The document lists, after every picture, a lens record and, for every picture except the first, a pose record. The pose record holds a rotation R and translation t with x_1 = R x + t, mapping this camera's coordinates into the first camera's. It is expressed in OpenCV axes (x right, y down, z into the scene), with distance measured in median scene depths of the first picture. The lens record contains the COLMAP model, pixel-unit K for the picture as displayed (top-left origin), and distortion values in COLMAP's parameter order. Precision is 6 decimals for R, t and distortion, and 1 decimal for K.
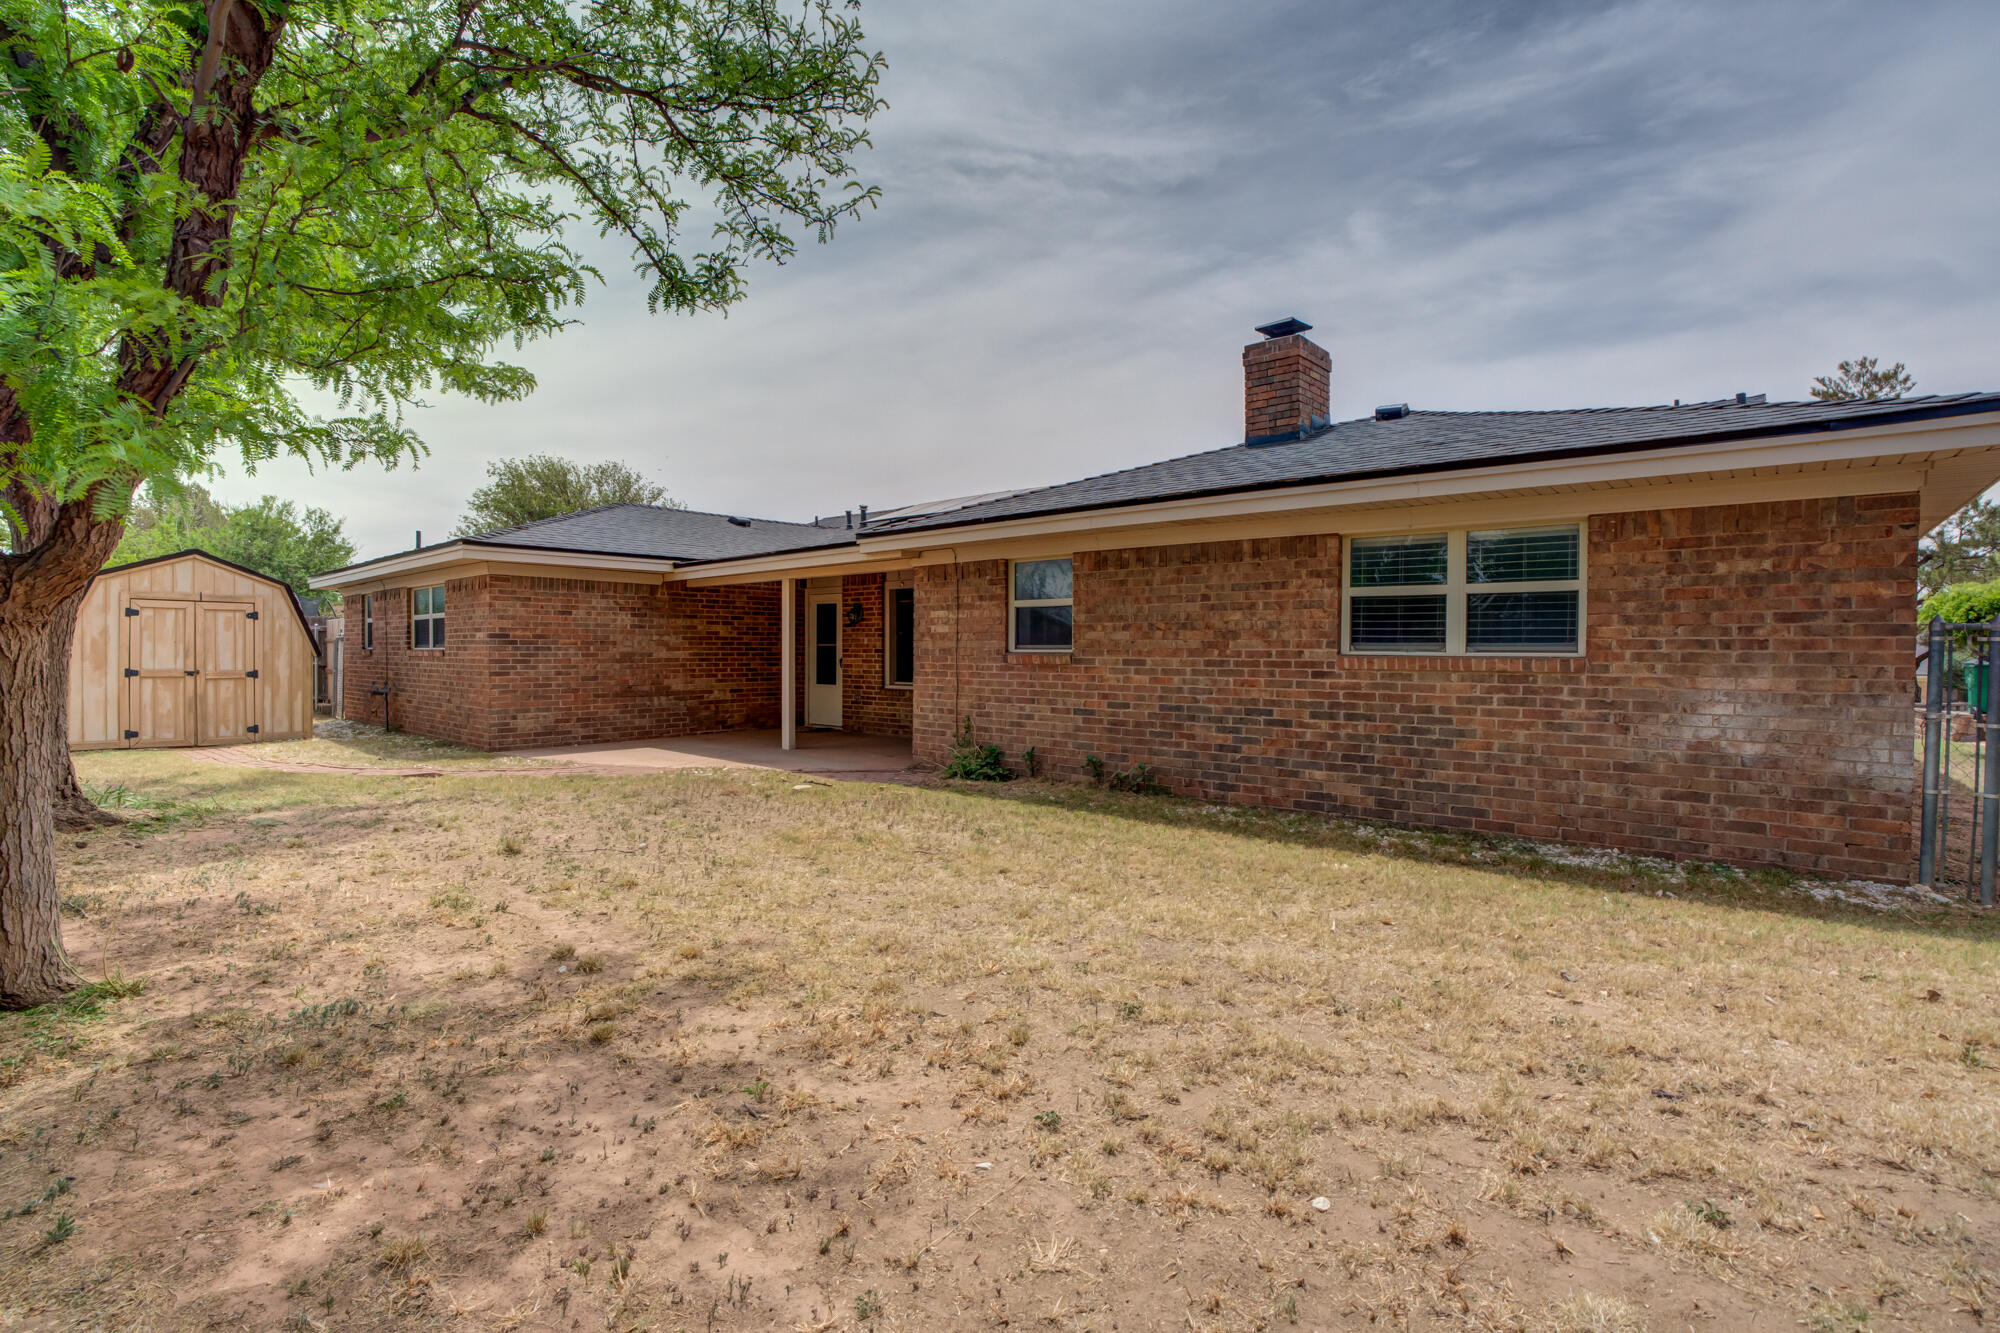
lens RADIAL K [[929.0, 0, 1004.6], [0, 929.0, 667.5], [0, 0, 1]] dist [-0.010925, 0.011357]
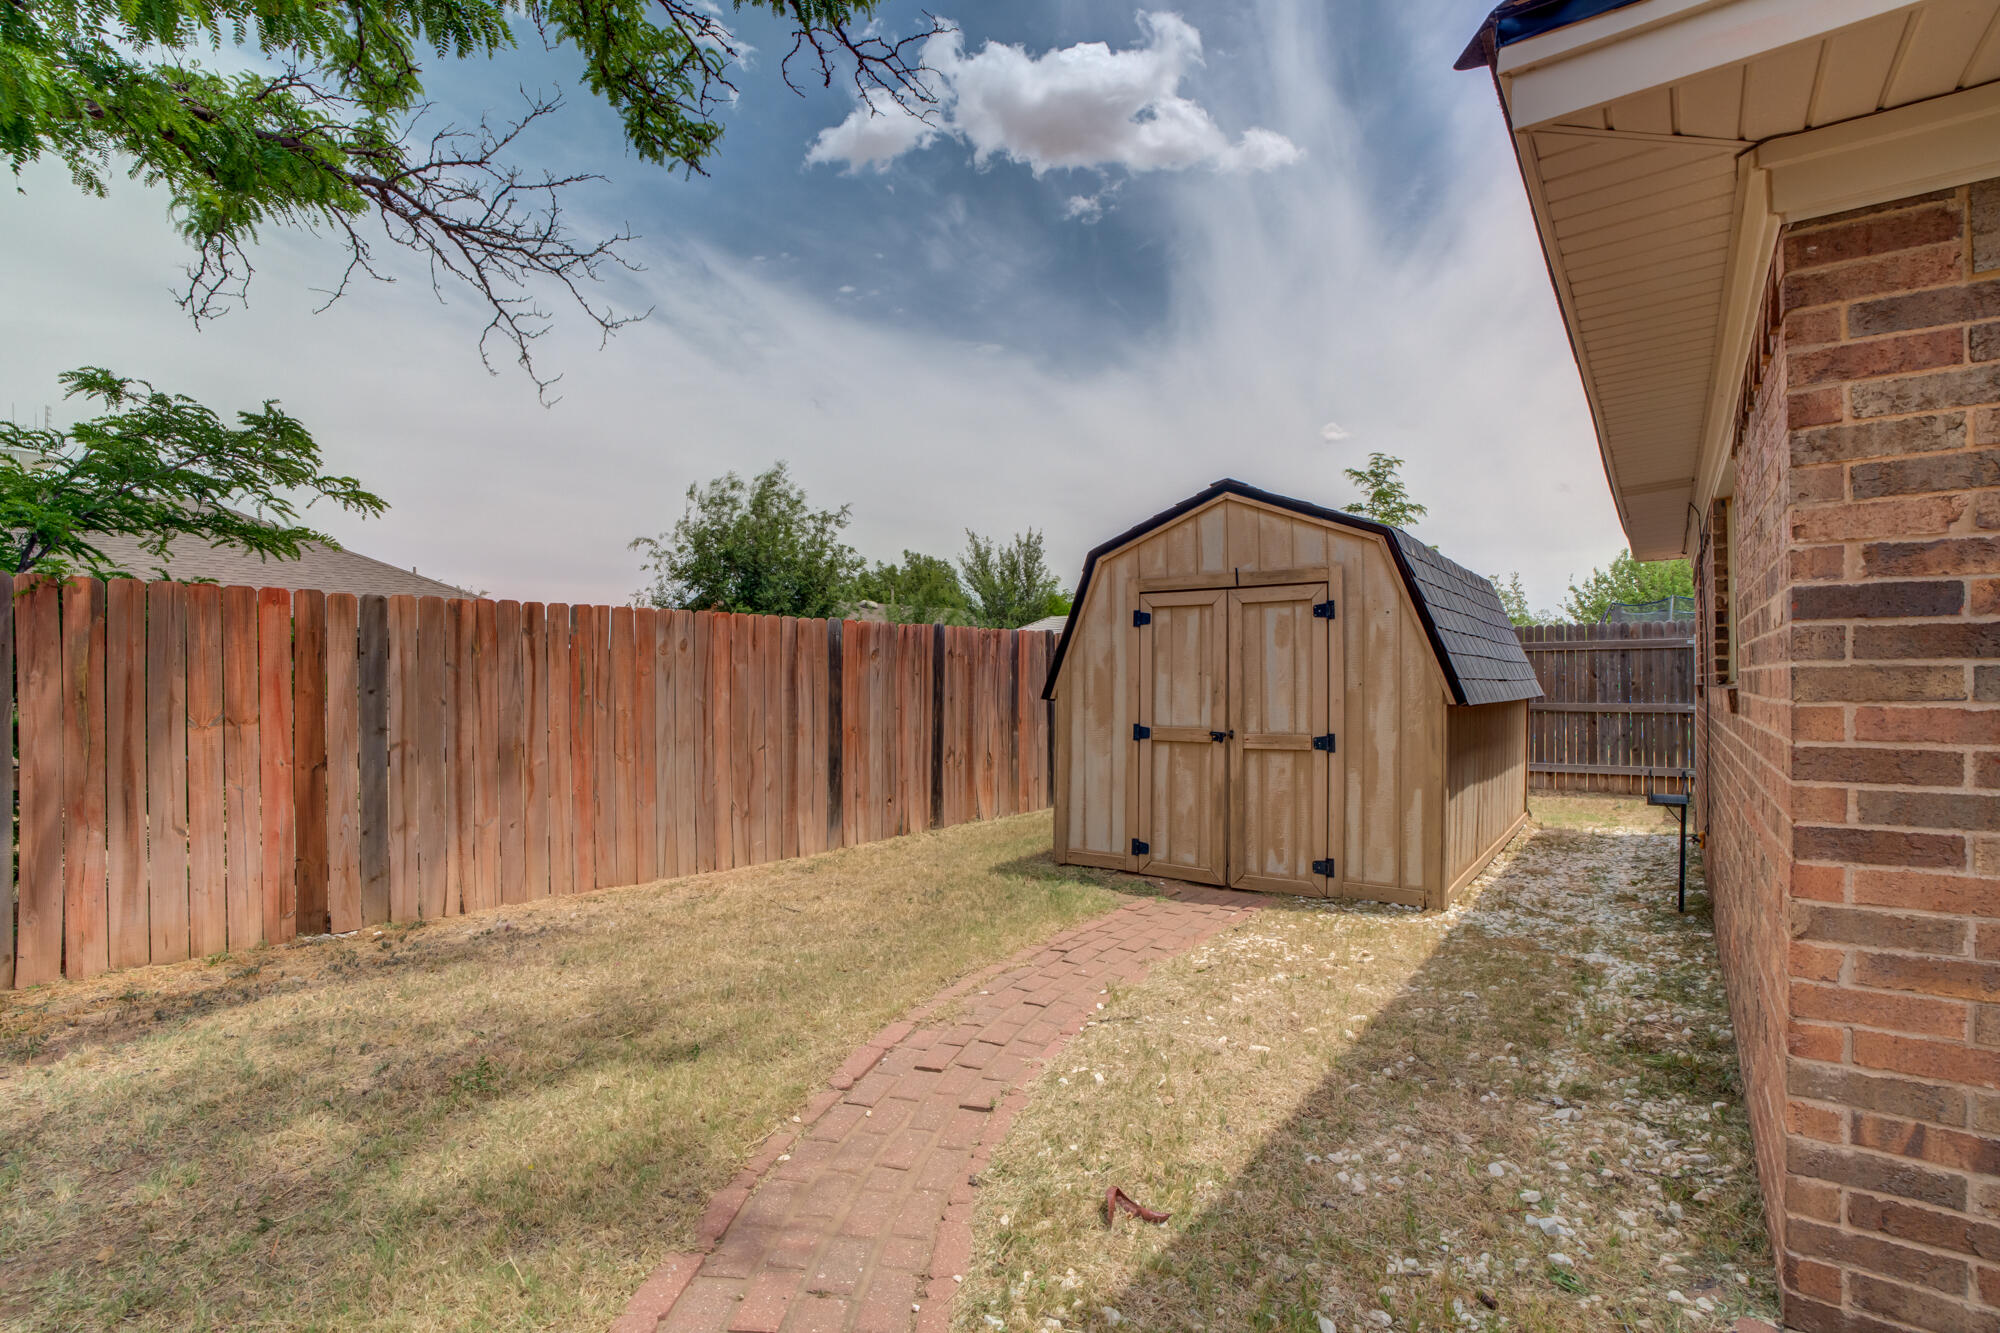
lens RADIAL K [[929.0, 0, 1002.9], [0, 929.0, 686.4], [0, 0, 1]] dist [-0.010925, 0.011357]
pose [[0.103173, -0.000240, -0.994663, -0.404755], [-0.008541, 0.999963, -0.001128, -0.018624], [0.994627, 0.008612, 0.103167, 0.838296]]
